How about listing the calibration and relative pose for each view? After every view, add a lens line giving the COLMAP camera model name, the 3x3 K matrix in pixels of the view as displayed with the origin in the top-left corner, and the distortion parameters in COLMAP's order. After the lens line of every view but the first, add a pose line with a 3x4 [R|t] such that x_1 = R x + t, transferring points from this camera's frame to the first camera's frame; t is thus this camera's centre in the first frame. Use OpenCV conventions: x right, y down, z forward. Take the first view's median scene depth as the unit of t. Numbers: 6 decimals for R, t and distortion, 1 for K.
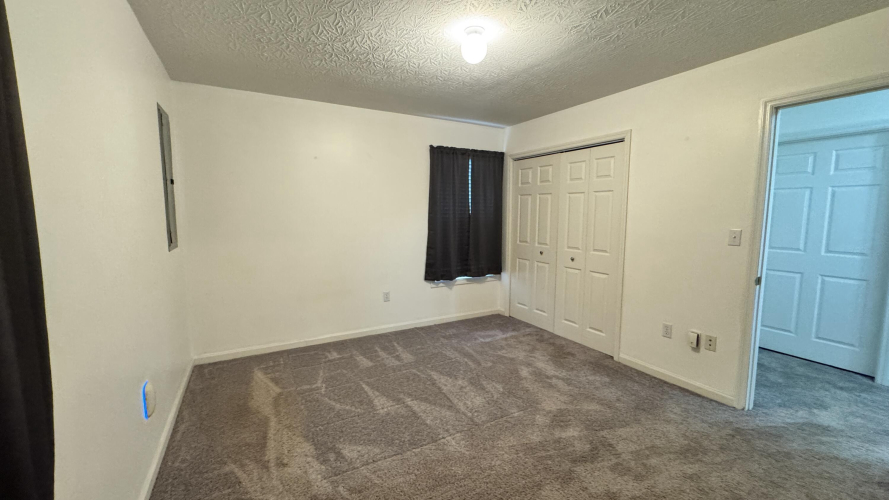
lens RADIAL K [[357.7, 0, 440.2], [0, 357.7, 249.0], [0, 0, 1]] dist [-0.001982, -0.000639]
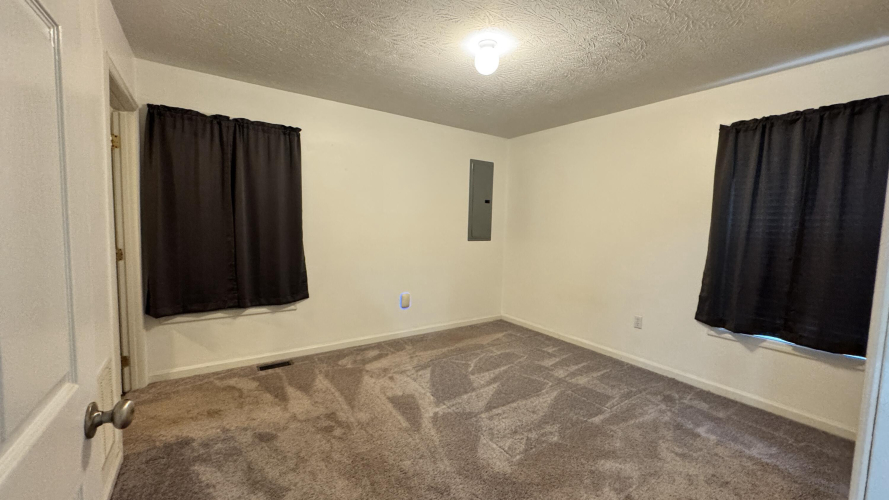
lens RADIAL K [[357.7, 0, 440.2], [0, 357.7, 249.0], [0, 0, 1]] dist [-0.001982, -0.000639]
pose [[0.094621, 0.081430, -0.992177, 0.721427], [-0.135595, 0.988415, 0.068190, -0.035992], [0.986236, 0.128082, 0.104567, 0.502954]]
